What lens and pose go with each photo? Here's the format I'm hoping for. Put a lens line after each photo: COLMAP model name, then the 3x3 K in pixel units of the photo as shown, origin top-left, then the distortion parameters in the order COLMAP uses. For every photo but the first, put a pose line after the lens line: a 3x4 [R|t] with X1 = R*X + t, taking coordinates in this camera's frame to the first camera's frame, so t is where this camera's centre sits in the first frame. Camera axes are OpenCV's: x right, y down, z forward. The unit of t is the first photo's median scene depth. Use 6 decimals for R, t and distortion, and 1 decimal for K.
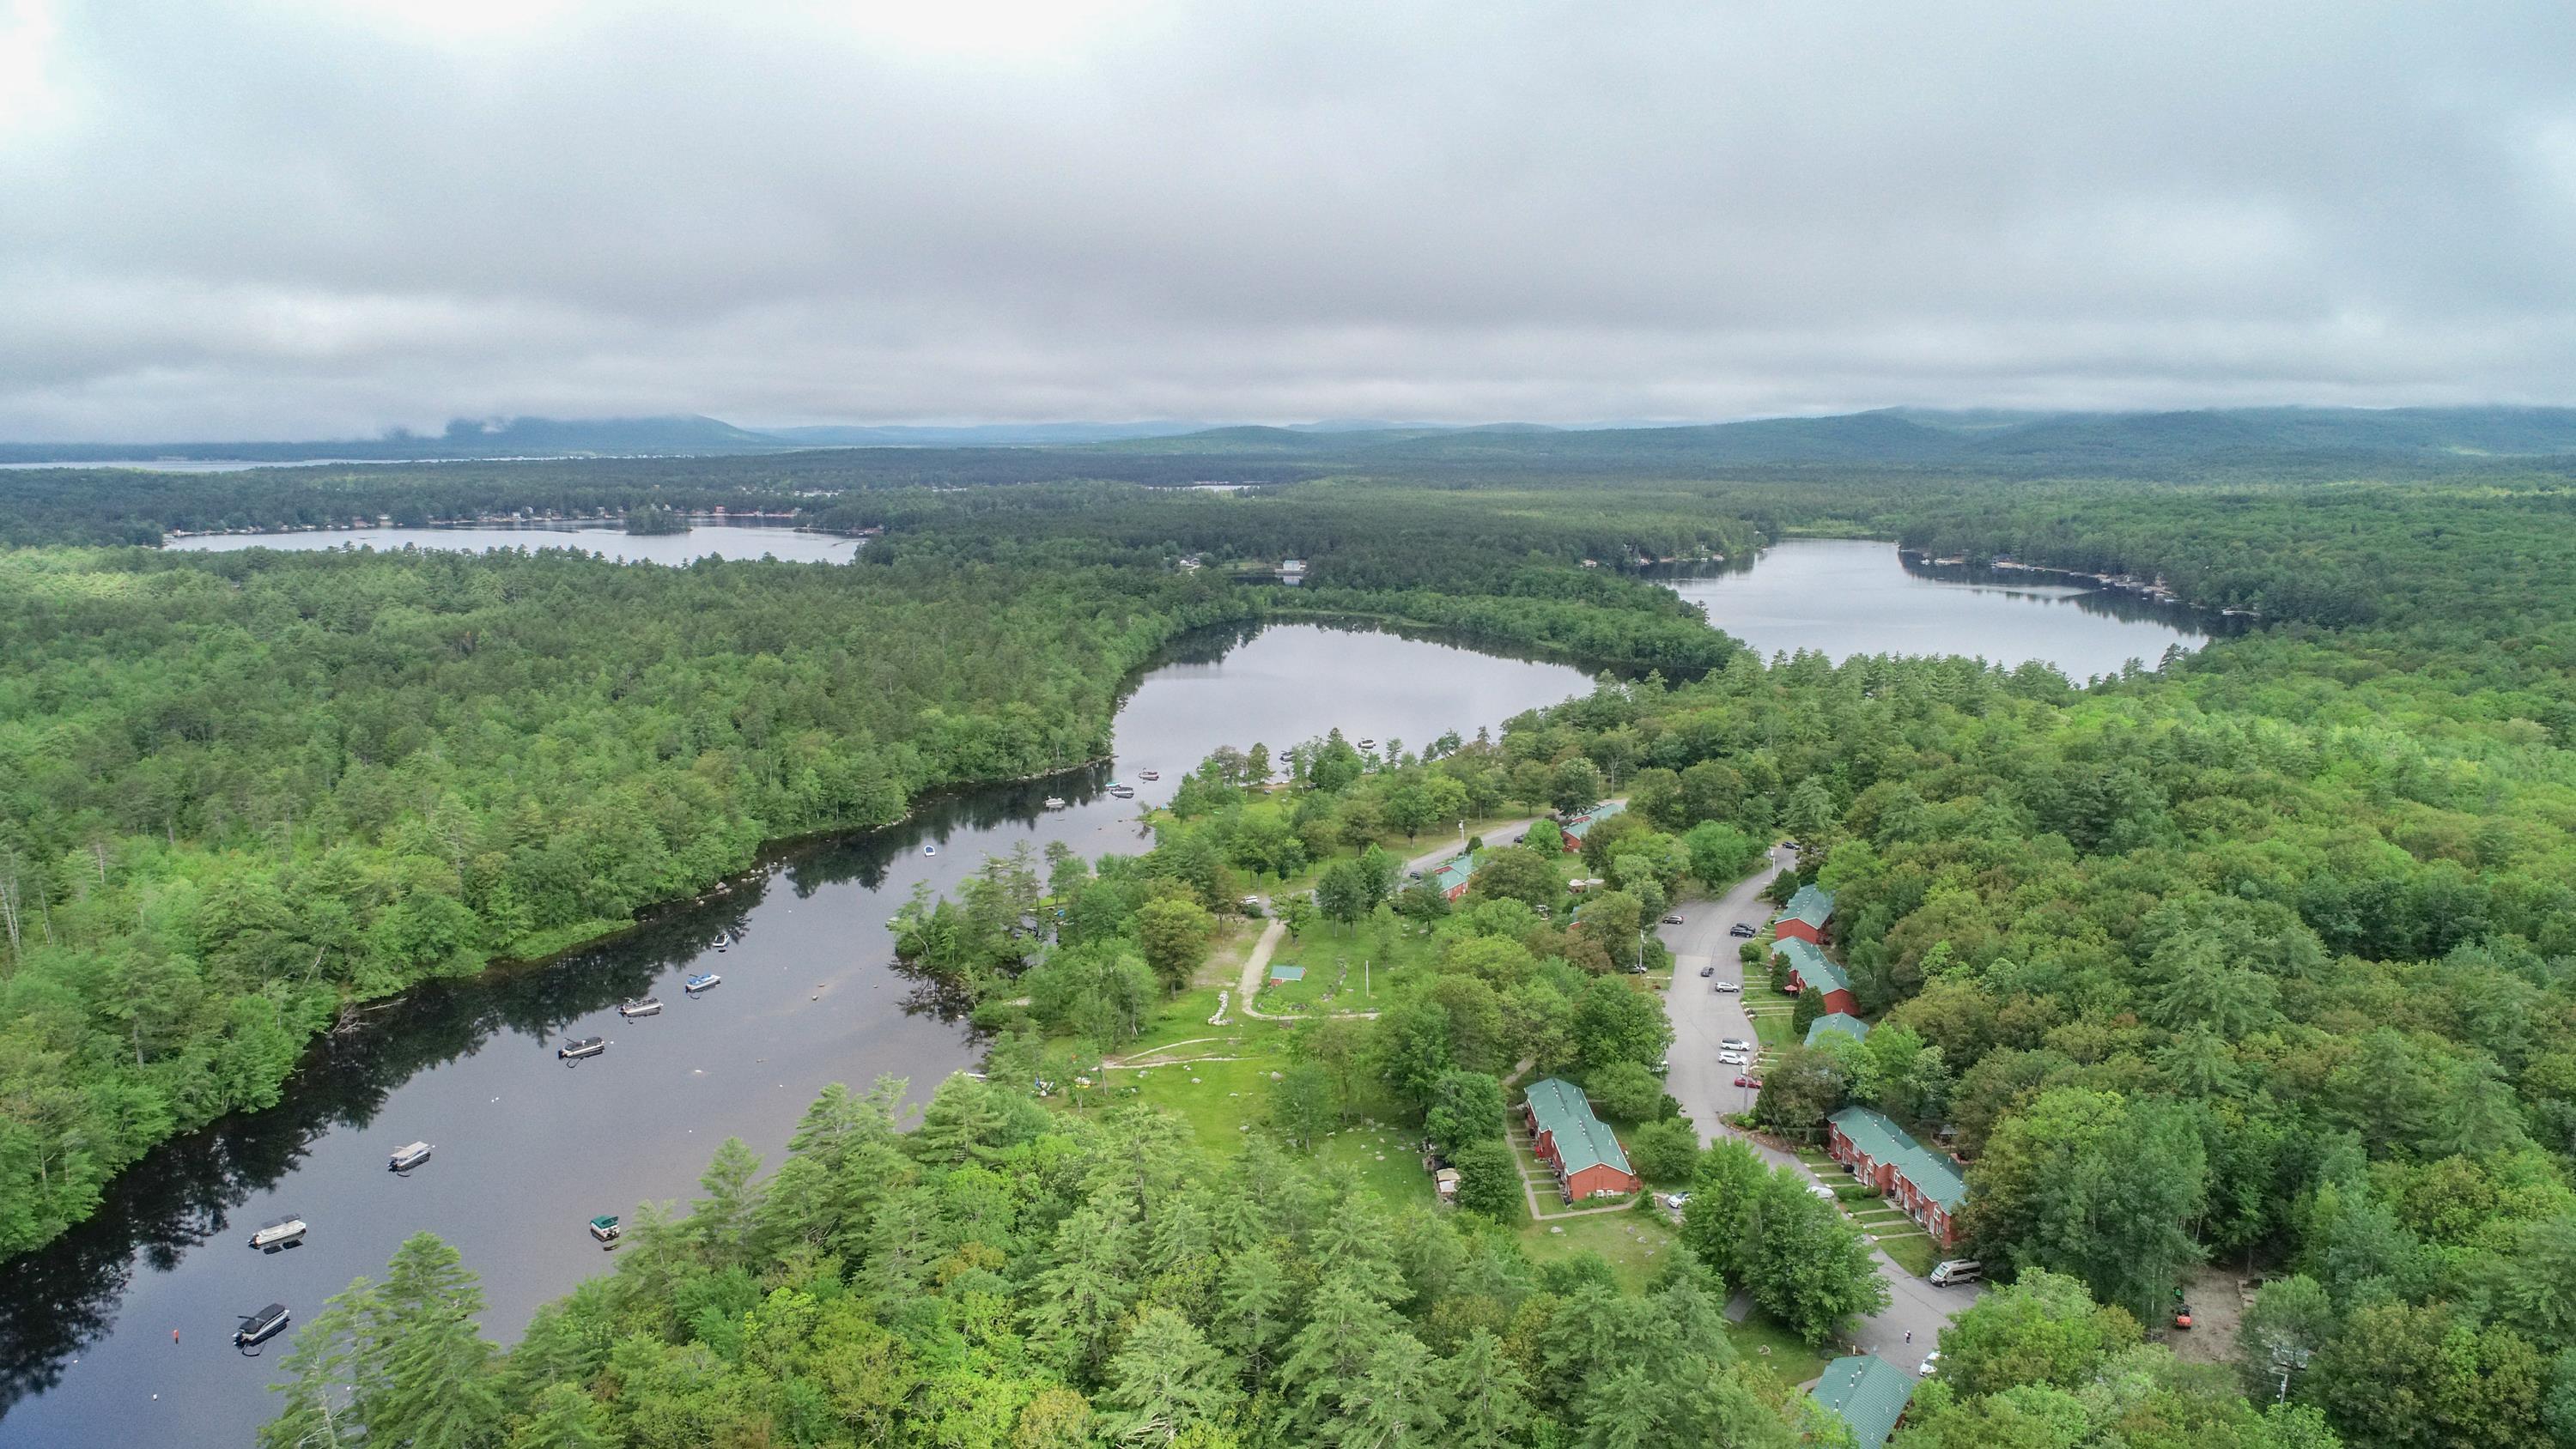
lens RADIAL K [[1708.8, 0, 1288.0], [0, 1708.8, 724.5], [0, 0, 1]] dist [-0.002146, 0.001102]
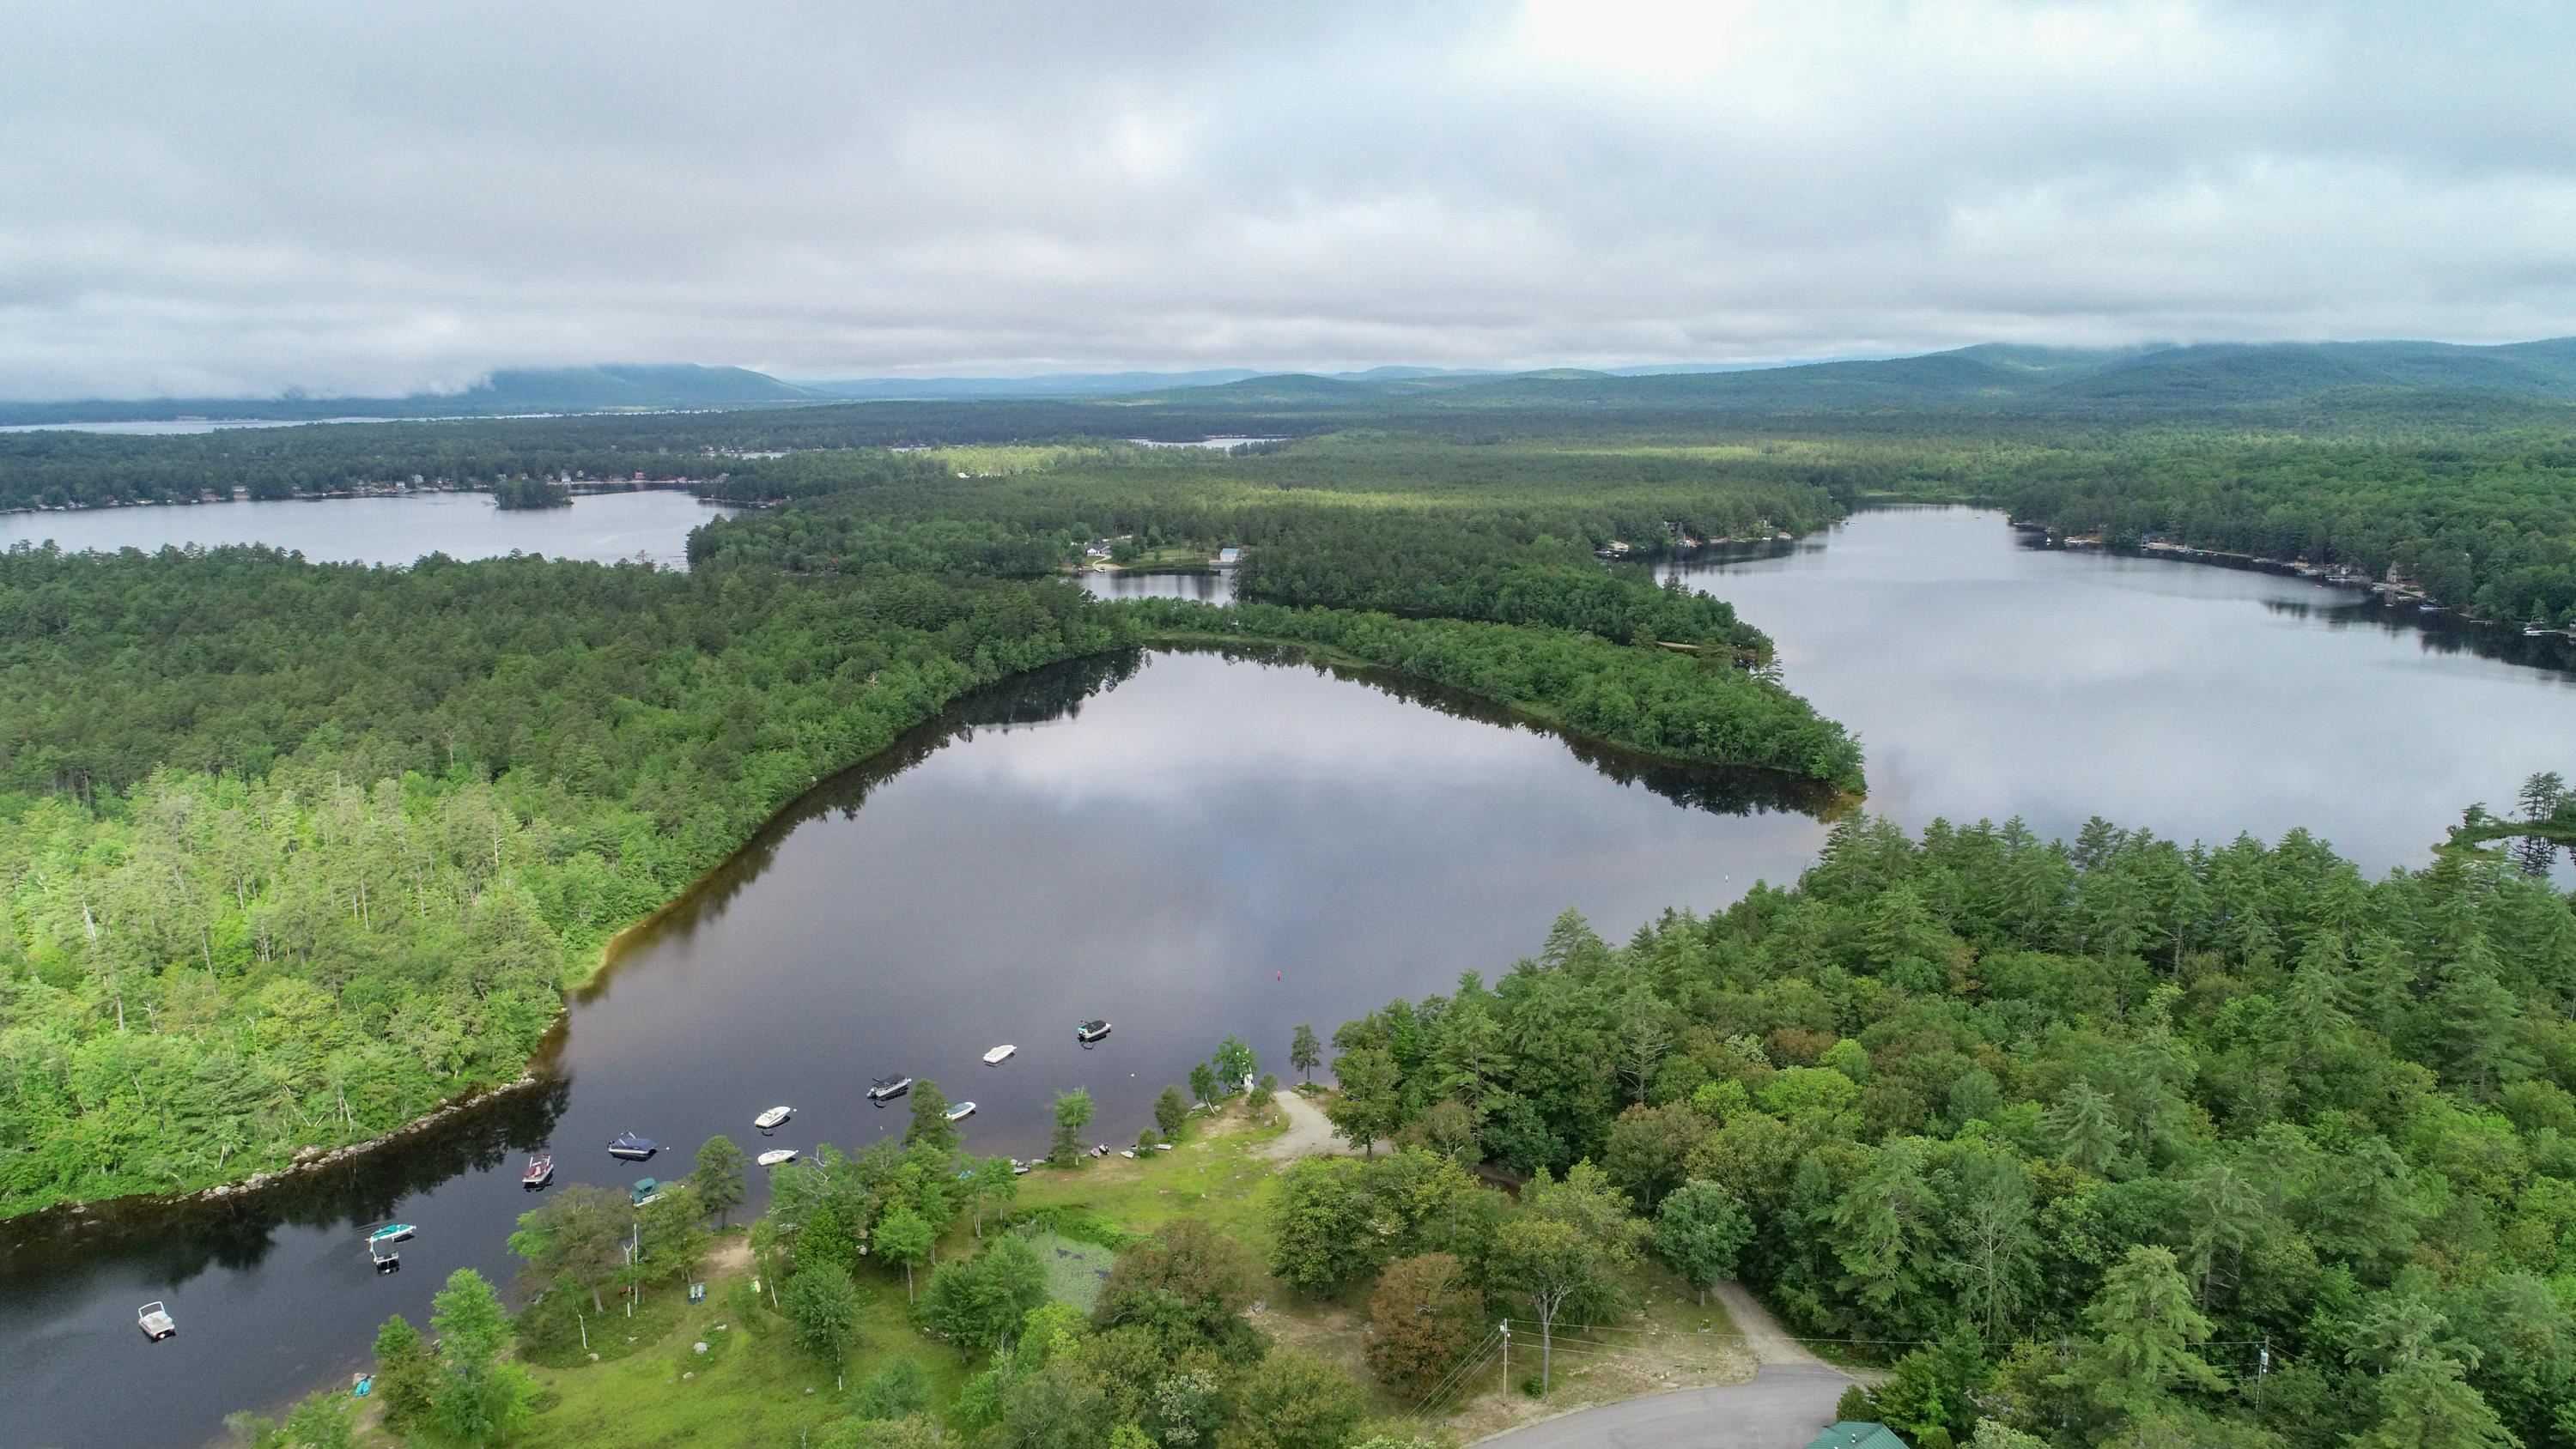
lens RADIAL K [[1708.8, 0, 1288.0], [0, 1708.8, 724.5], [0, 0, 1]] dist [-0.002146, 0.001102]
pose [[0.999531, -0.003400, -0.030445, 0.088614], [0.004288, 0.999566, 0.029149, -0.066834], [0.030332, -0.029265, 0.999111, 0.386996]]
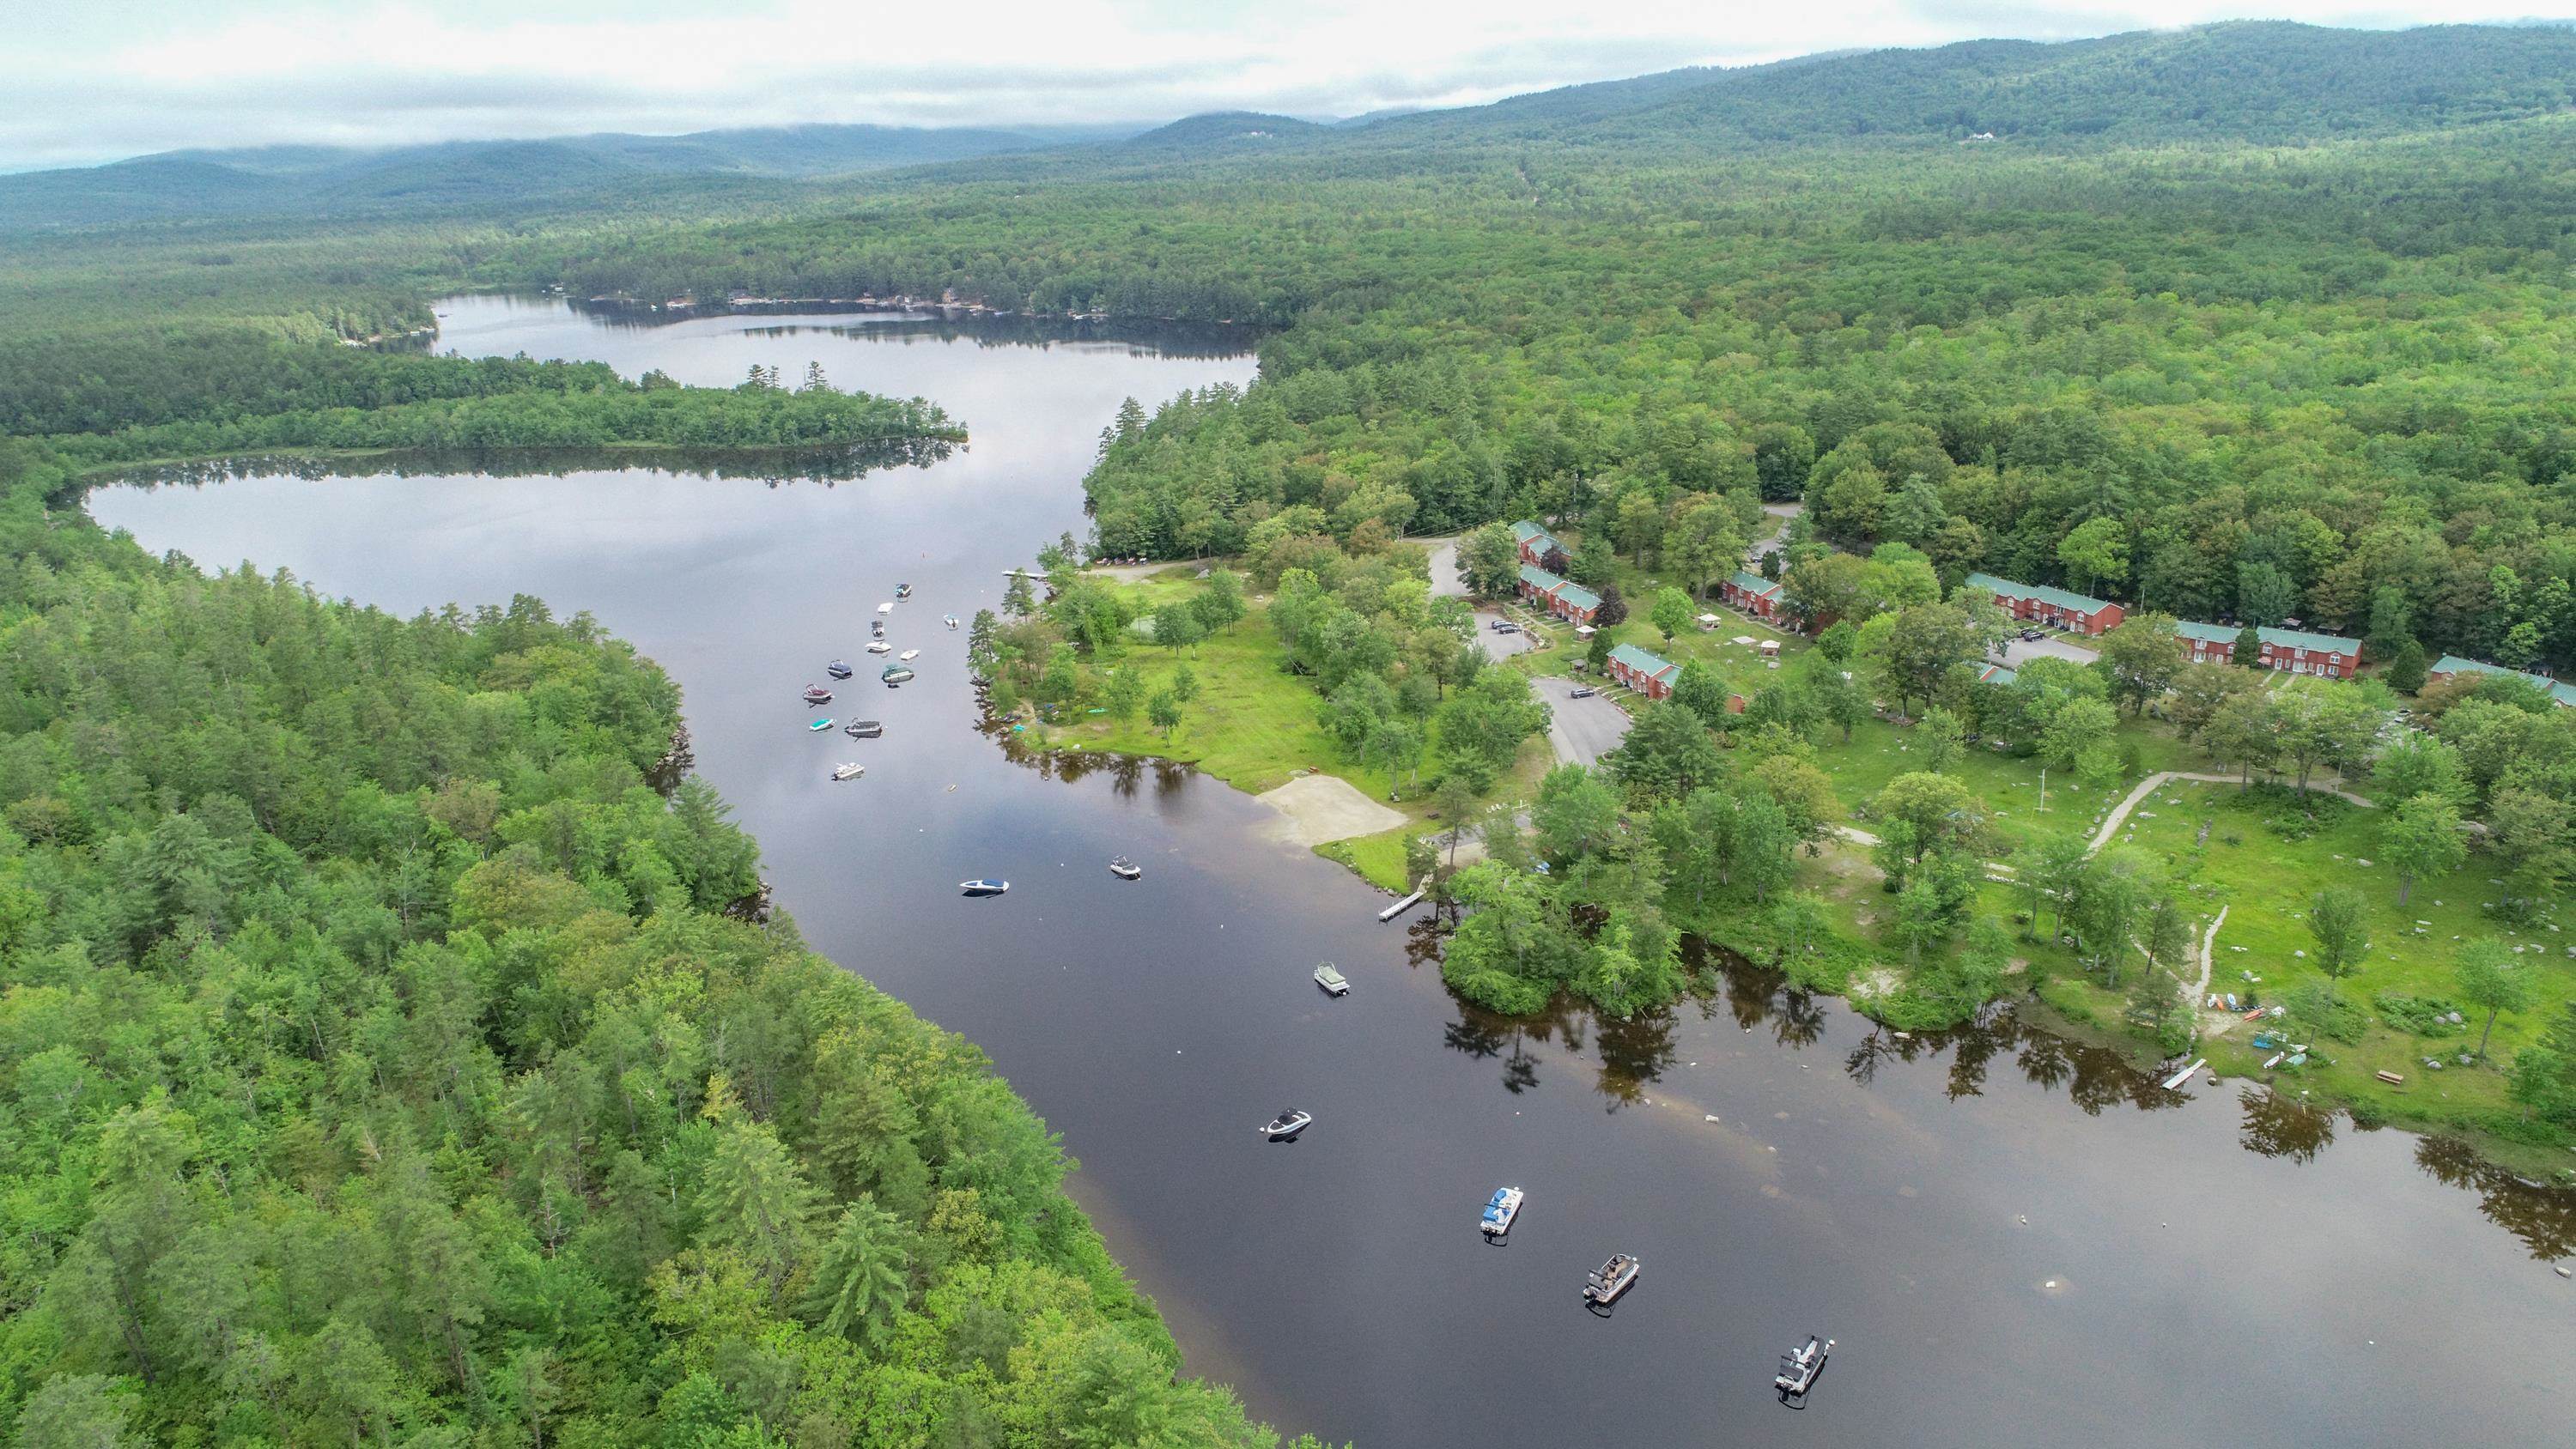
lens RADIAL K [[1725.1, 0, 1279.4], [0, 1725.1, 726.7], [0, 0, 1]] dist [-0.002413, -0.002083]
pose [[0.608190, -0.282897, 0.741670, -0.313311], [0.174698, 0.959133, 0.222587, -0.051572], [-0.774329, -0.005806, 0.632756, 0.307321]]
